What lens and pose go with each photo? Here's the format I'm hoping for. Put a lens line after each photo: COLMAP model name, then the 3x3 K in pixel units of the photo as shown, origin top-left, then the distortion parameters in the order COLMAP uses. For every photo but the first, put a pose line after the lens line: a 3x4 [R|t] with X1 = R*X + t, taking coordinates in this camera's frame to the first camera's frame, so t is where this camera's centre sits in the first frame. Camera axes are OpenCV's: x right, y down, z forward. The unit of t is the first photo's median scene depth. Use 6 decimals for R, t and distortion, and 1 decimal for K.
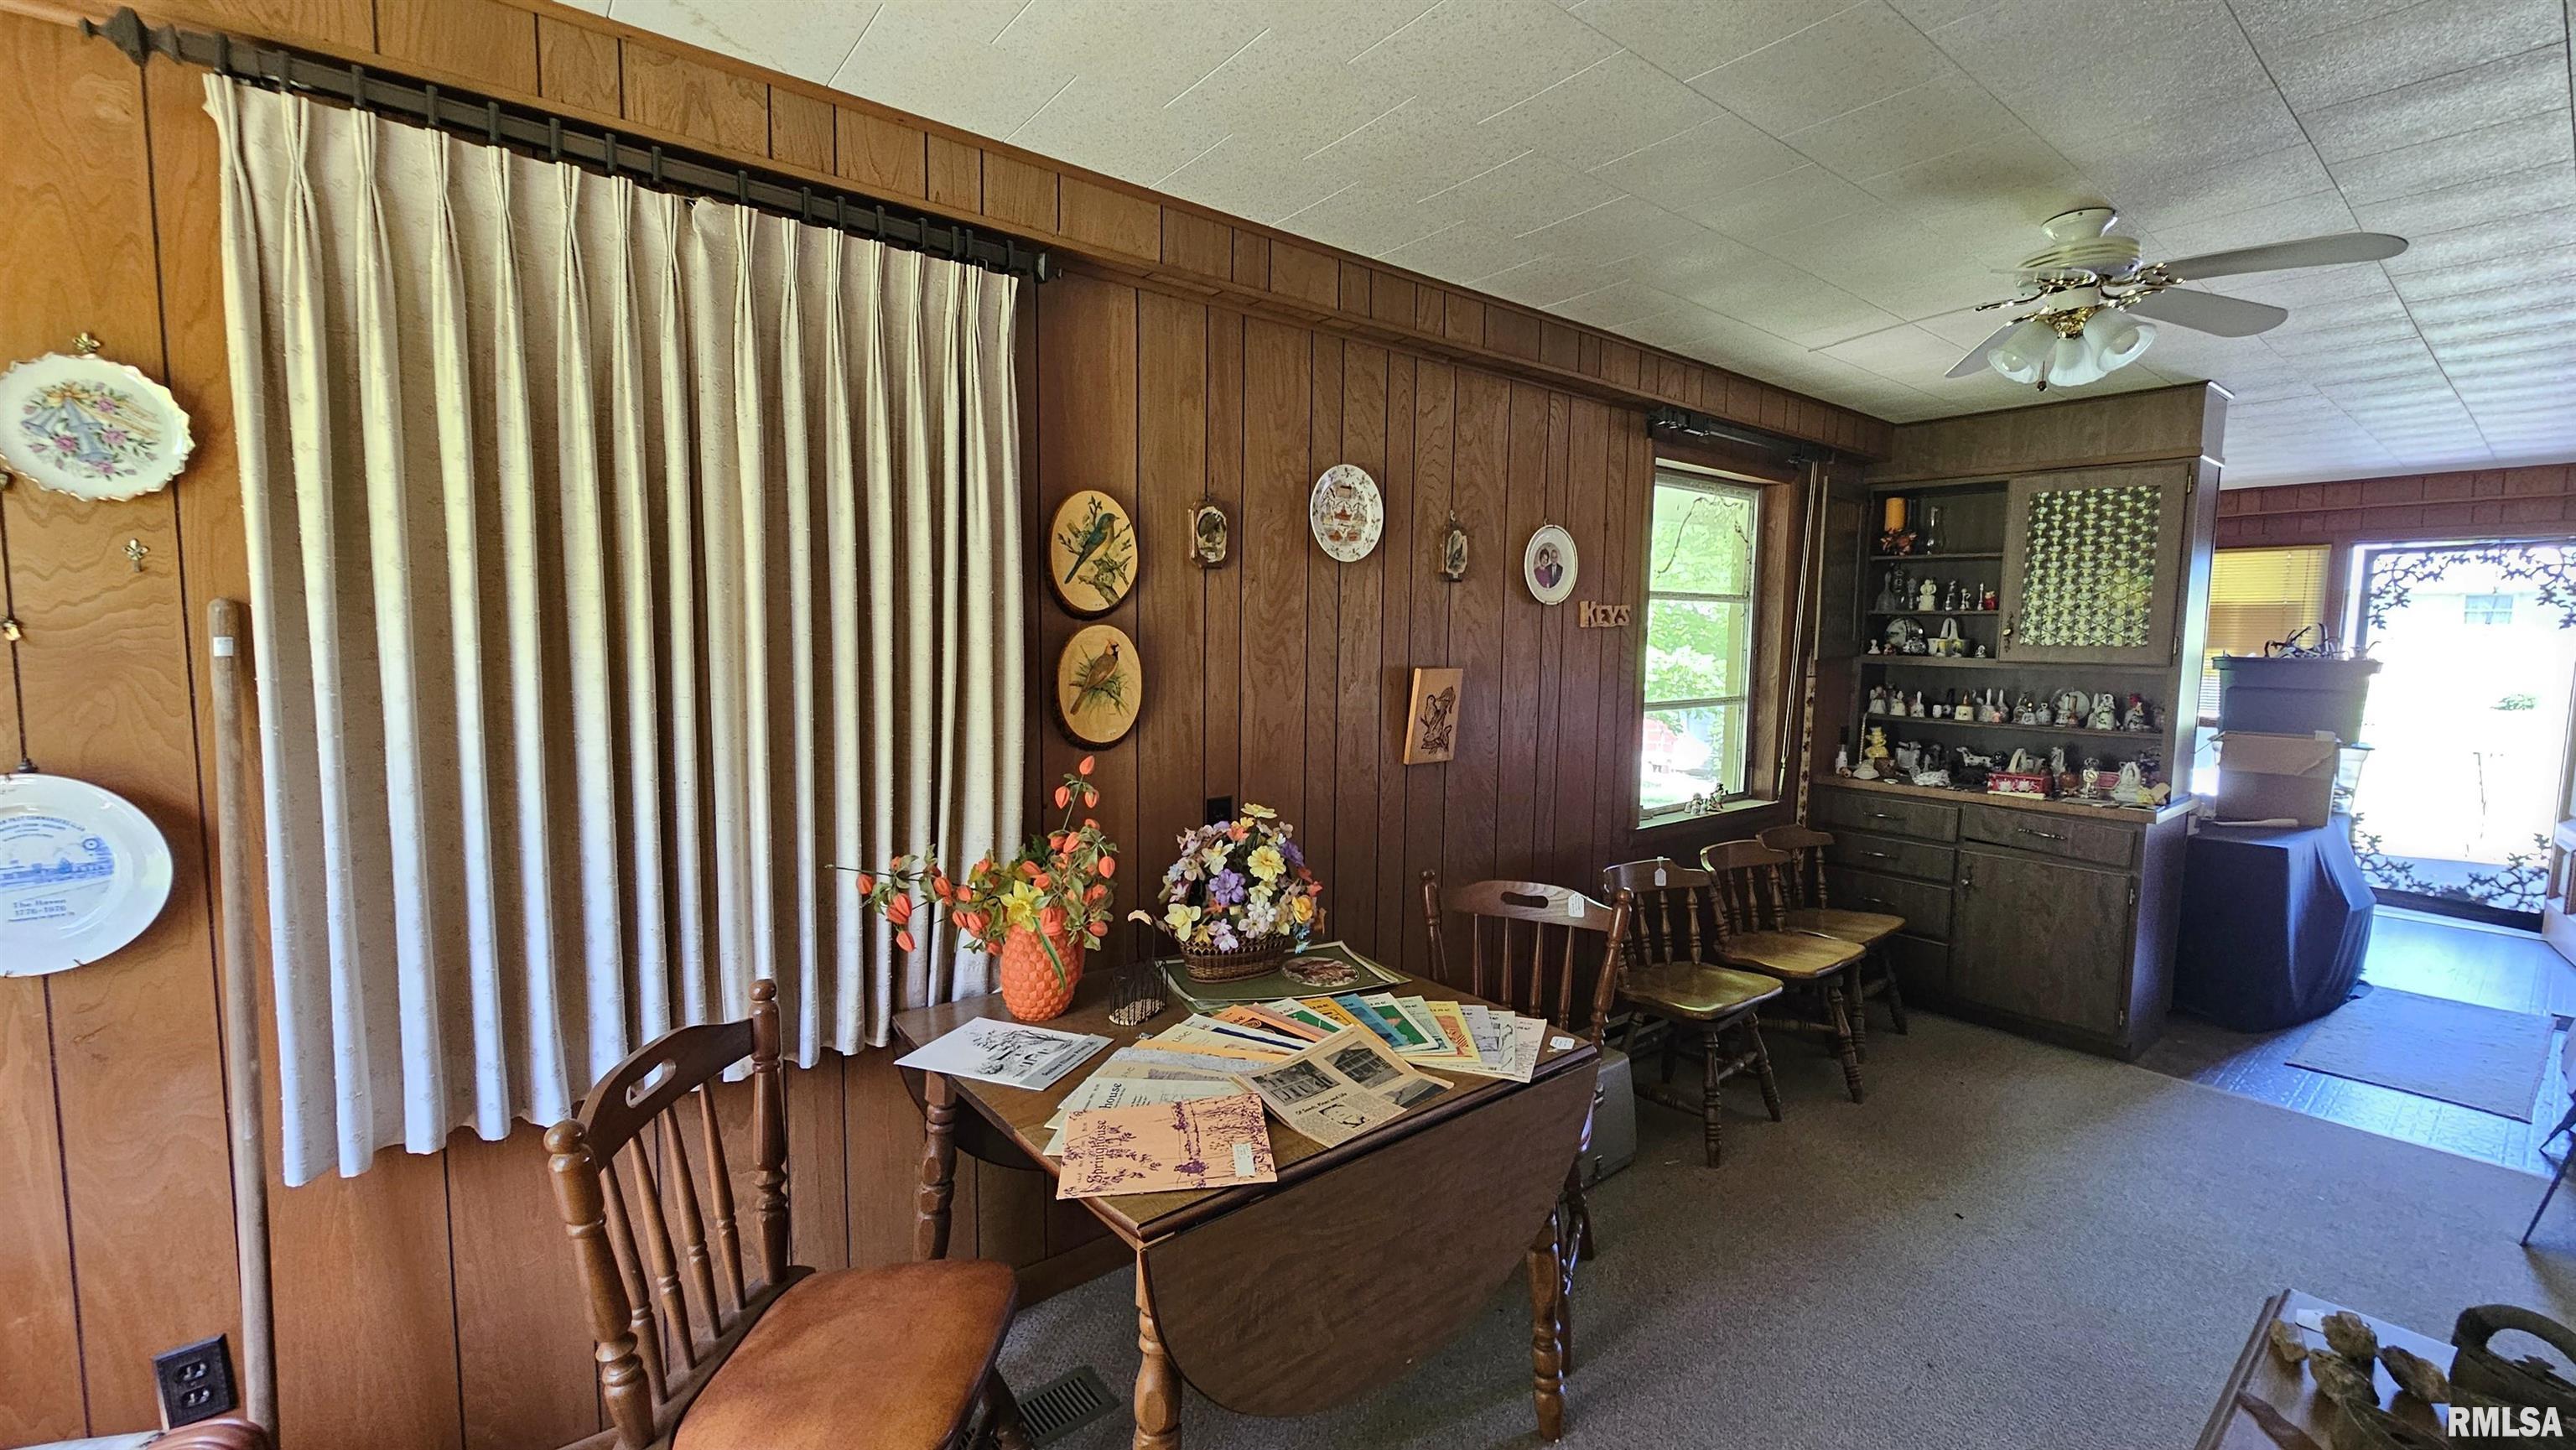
lens RADIAL K [[1032.0, 0, 1293.0], [0, 1032.0, 724.1], [0, 0, 1]] dist [-0.004350, 0.000417]
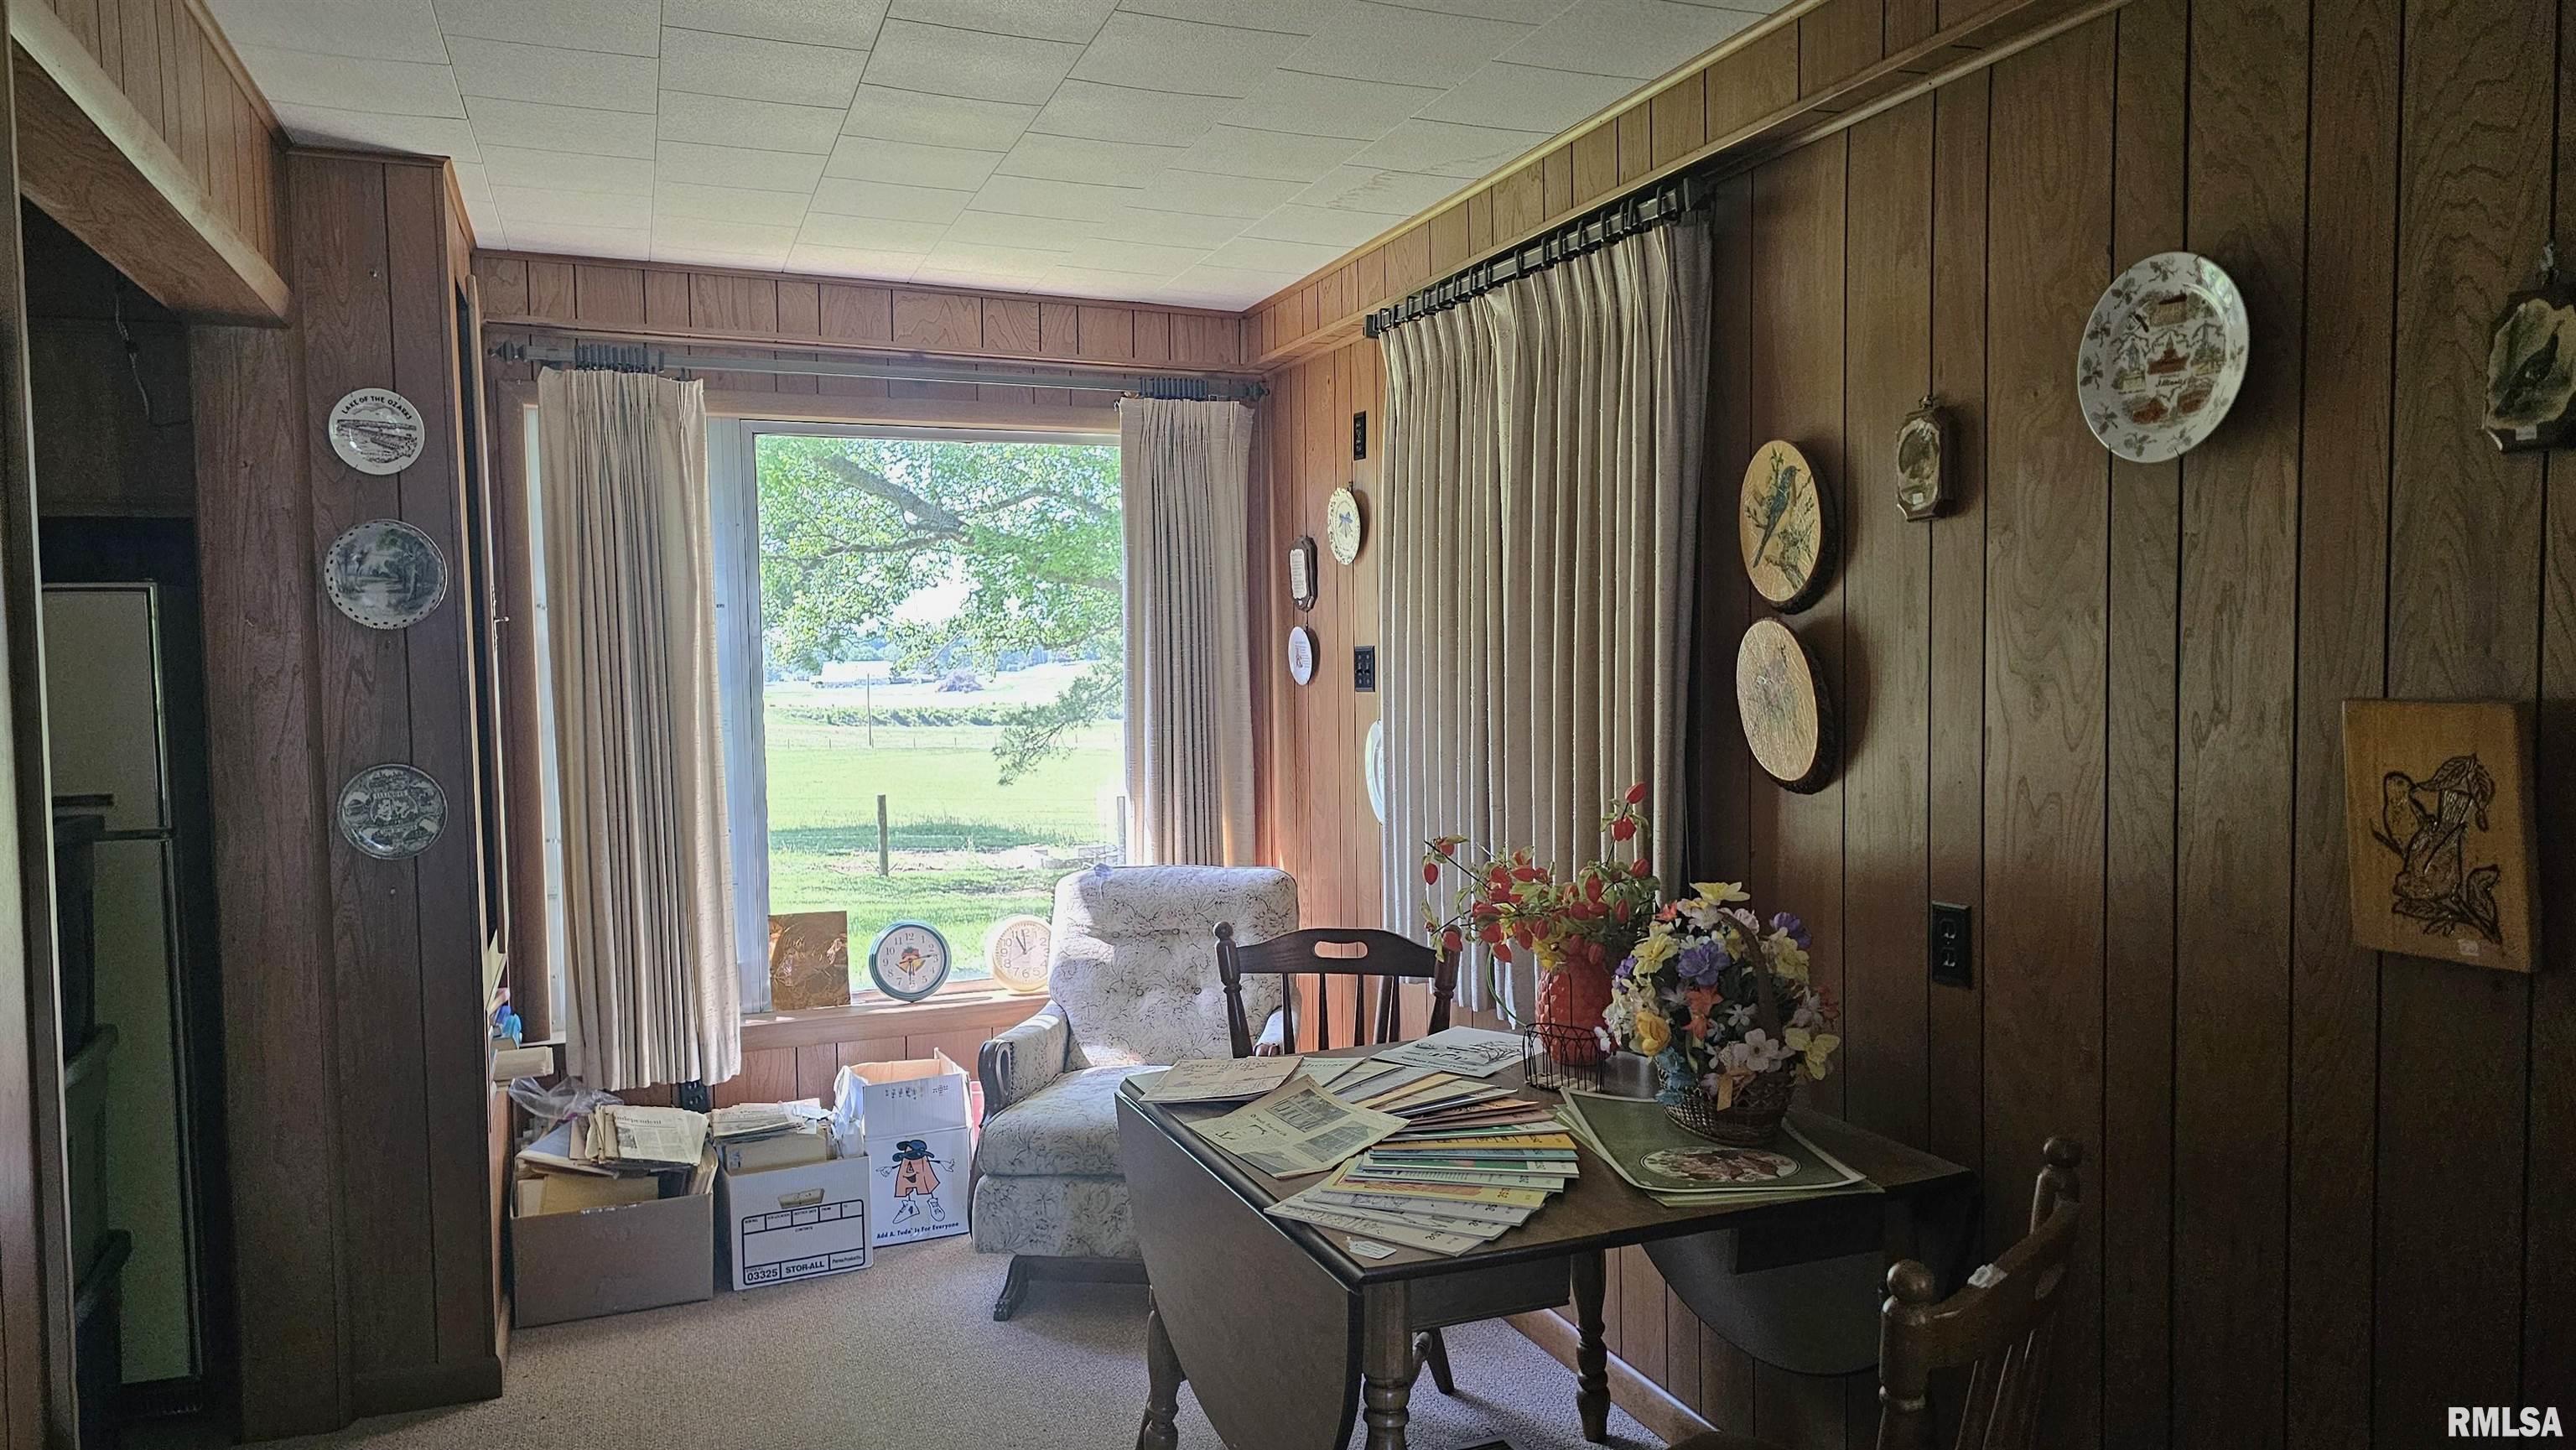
lens RADIAL K [[1716.1, 0, 1292.0], [0, 1716.1, 740.2], [0, 0, 1]] dist [0.001243, -0.000332]
pose [[-0.299598, 0.046526, -0.952931, 1.067163], [-0.066057, 0.995402, 0.069368, -0.071624], [0.951776, 0.083730, -0.295146, 1.018365]]
